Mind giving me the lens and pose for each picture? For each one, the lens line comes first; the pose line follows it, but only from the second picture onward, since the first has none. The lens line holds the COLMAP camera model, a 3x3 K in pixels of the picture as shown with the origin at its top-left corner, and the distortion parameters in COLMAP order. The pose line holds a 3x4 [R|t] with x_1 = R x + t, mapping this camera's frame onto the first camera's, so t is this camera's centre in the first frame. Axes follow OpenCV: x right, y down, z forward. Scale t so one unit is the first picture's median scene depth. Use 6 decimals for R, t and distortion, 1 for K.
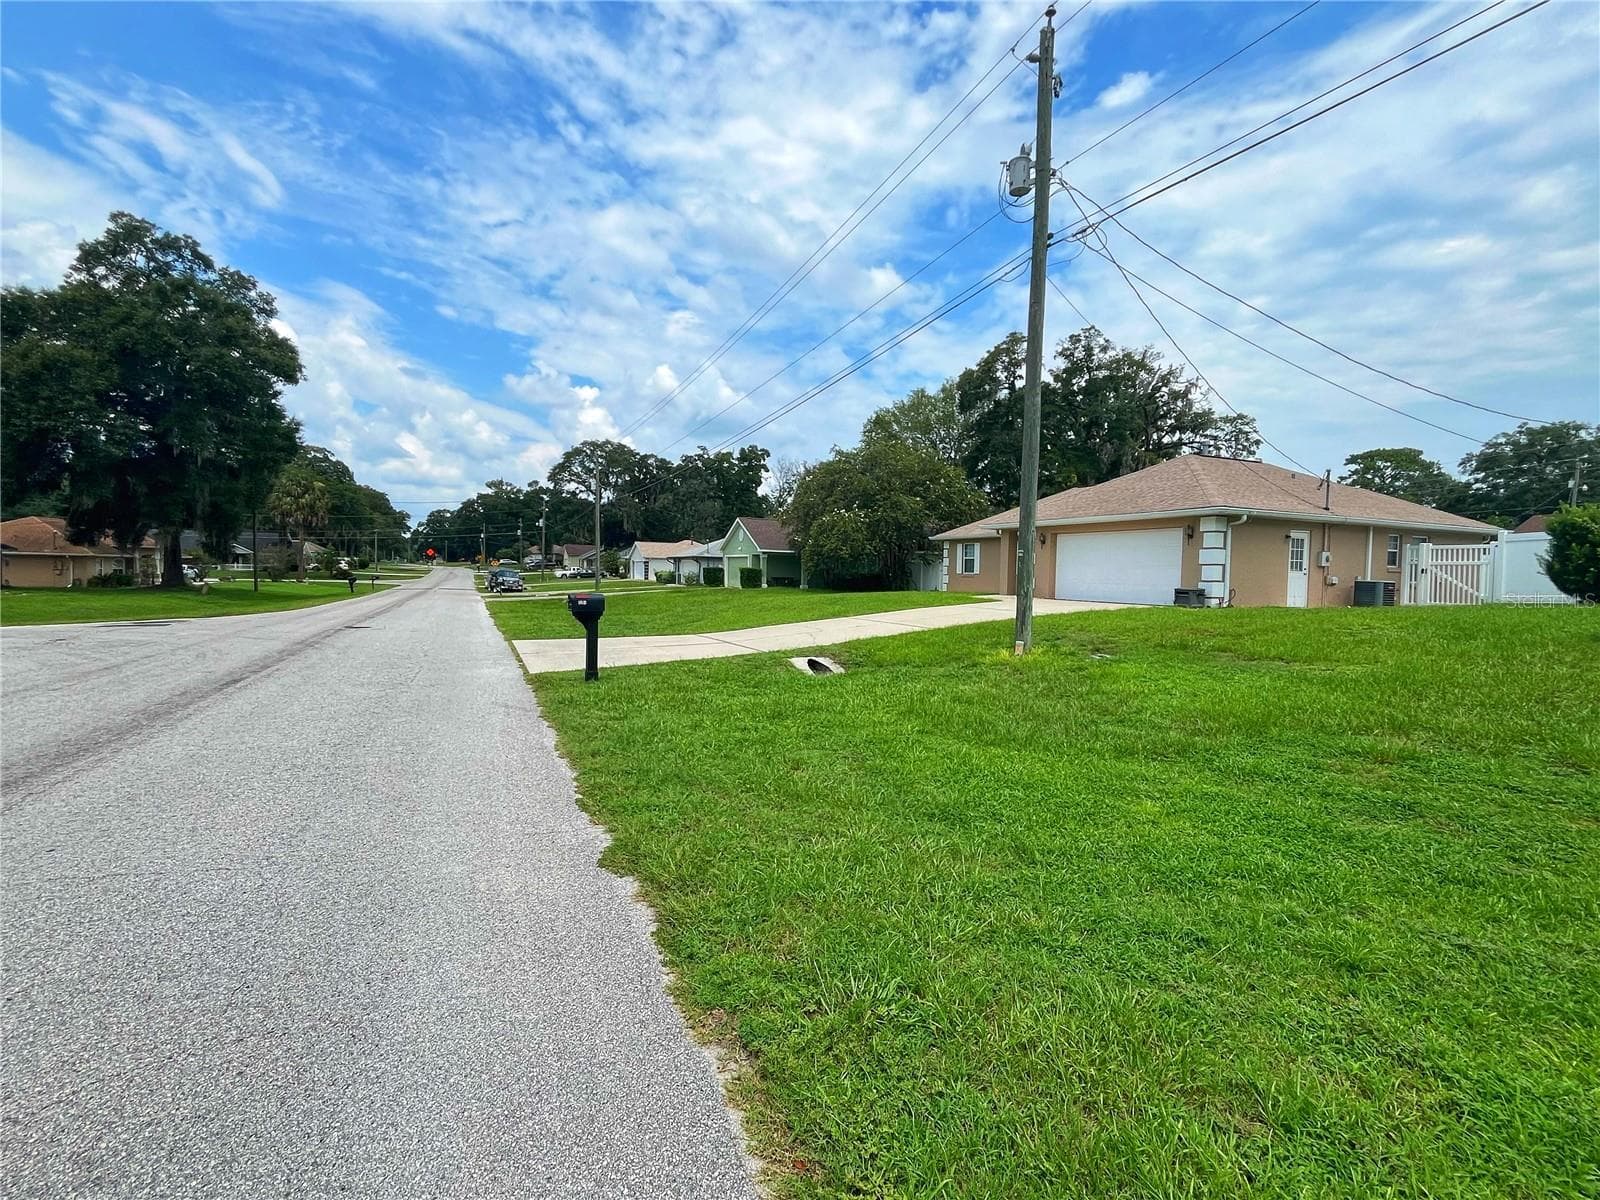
lens RADIAL K [[728.5, 0, 821.9], [0, 728.5, 607.3], [0, 0, 1]] dist [-0.003395, 0.001534]
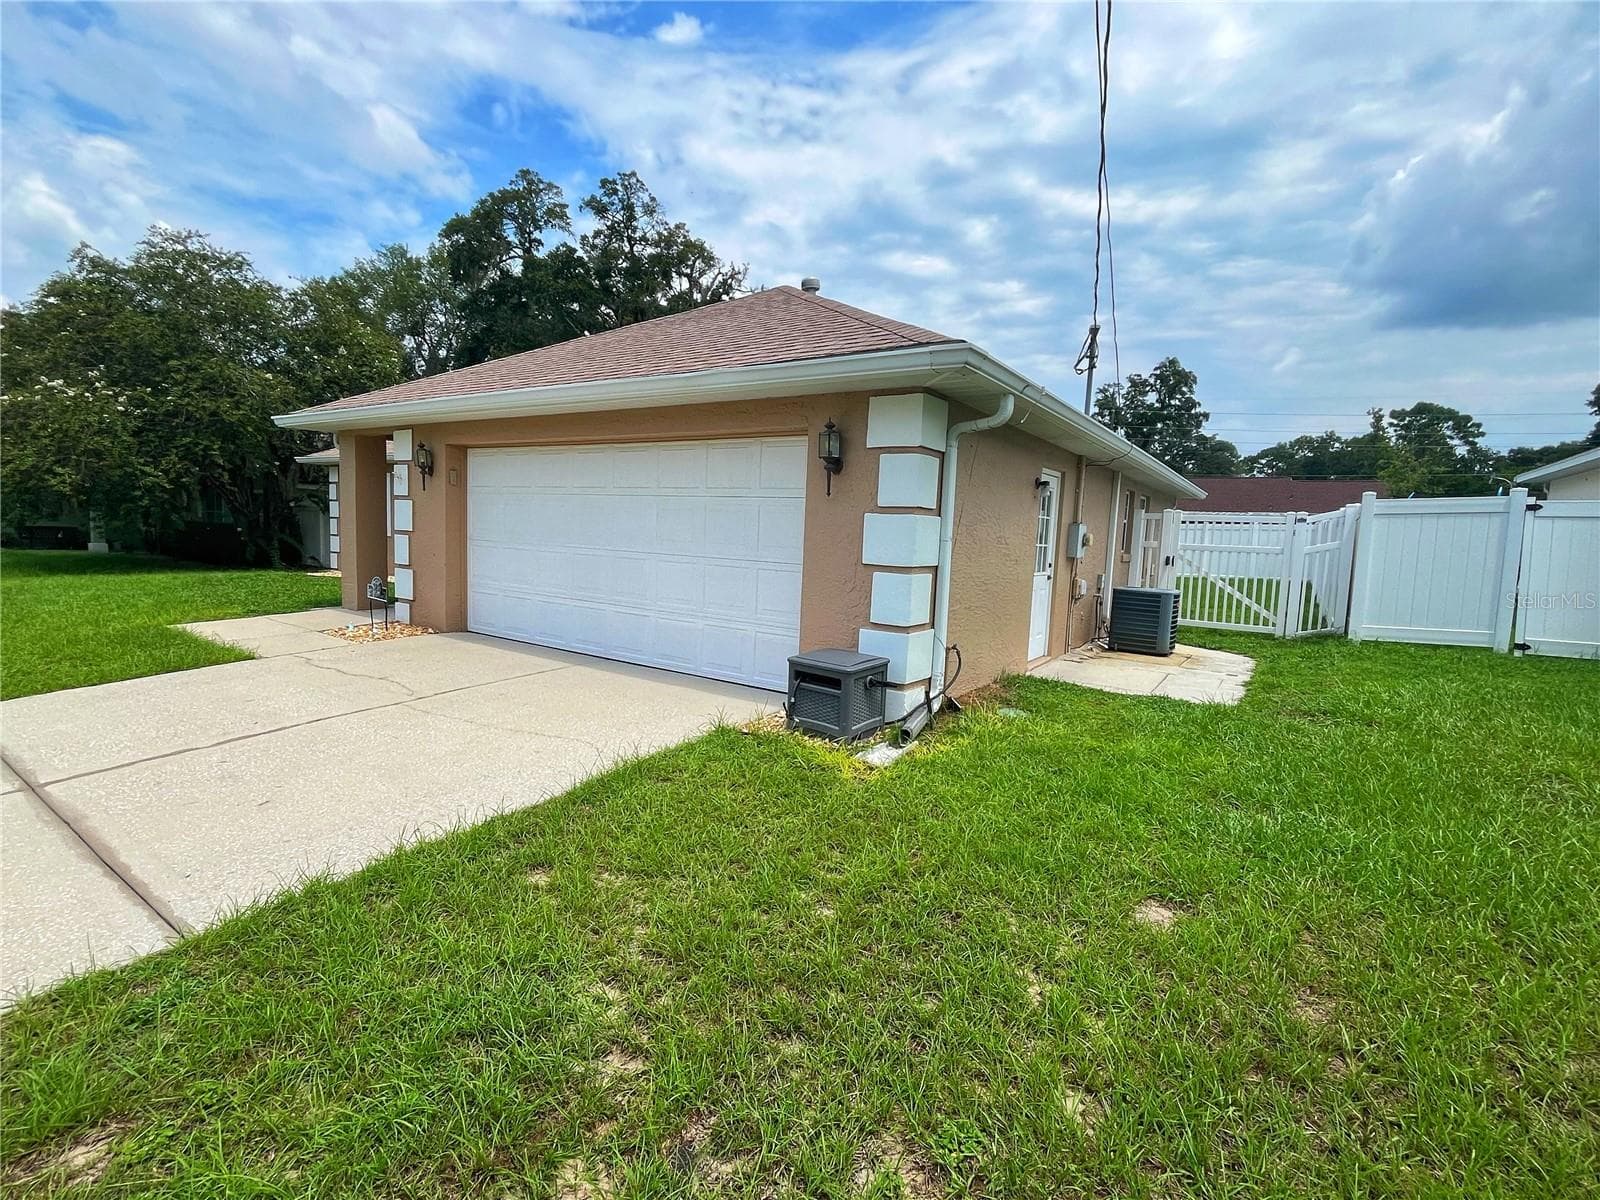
lens RADIAL K [[728.5, 0, 796.9], [0, 728.5, 608.0], [0, 0, 1]] dist [-0.003395, 0.001534]
pose [[0.852997, -0.038779, 0.520473, 0.111532], [-0.002678, 0.996897, 0.078666, -0.022635], [-0.521909, -0.068496, 0.850247, 0.261491]]
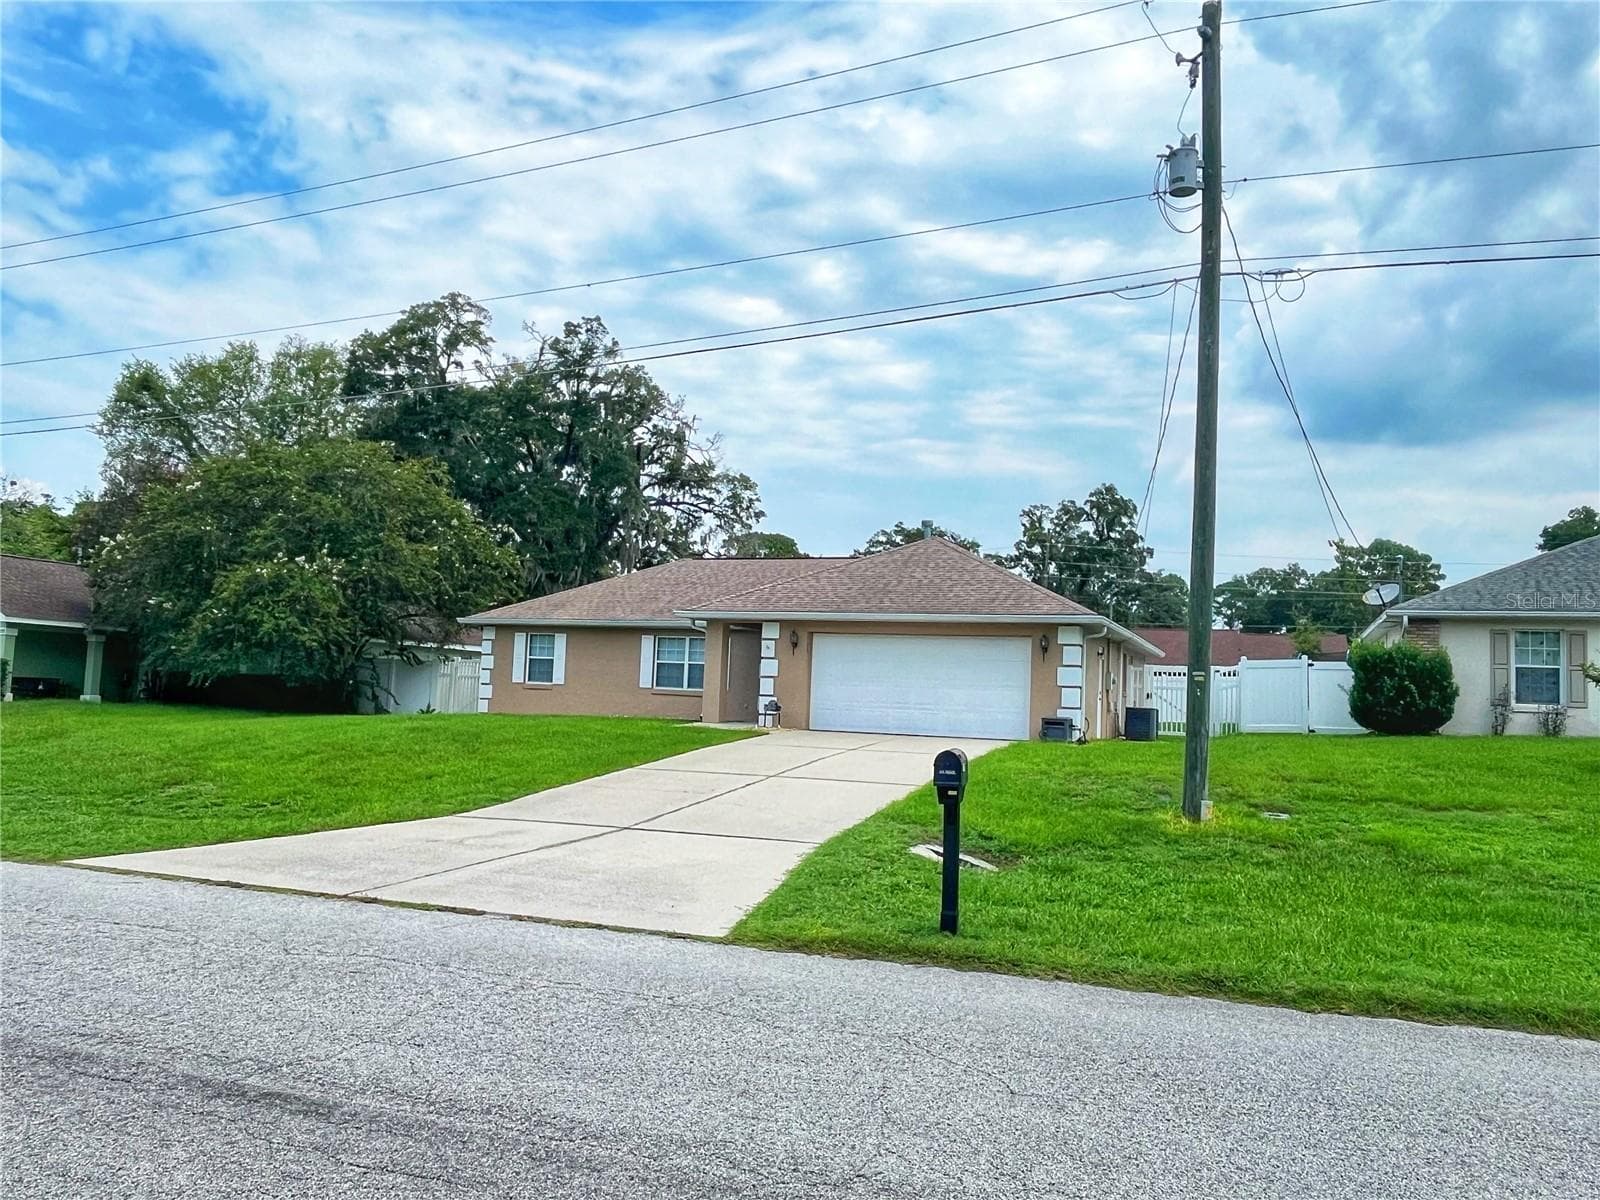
lens RADIAL K [[1157.0, 0, 791.7], [0, 1157.0, 588.5], [0, 0, 1]] dist [-0.001456, 0.000818]
pose [[0.728499, 0.076208, 0.680795, -0.185866], [0.006314, 0.993004, -0.117914, -0.006759], [-0.685018, 0.090199, 0.722921, 0.106325]]
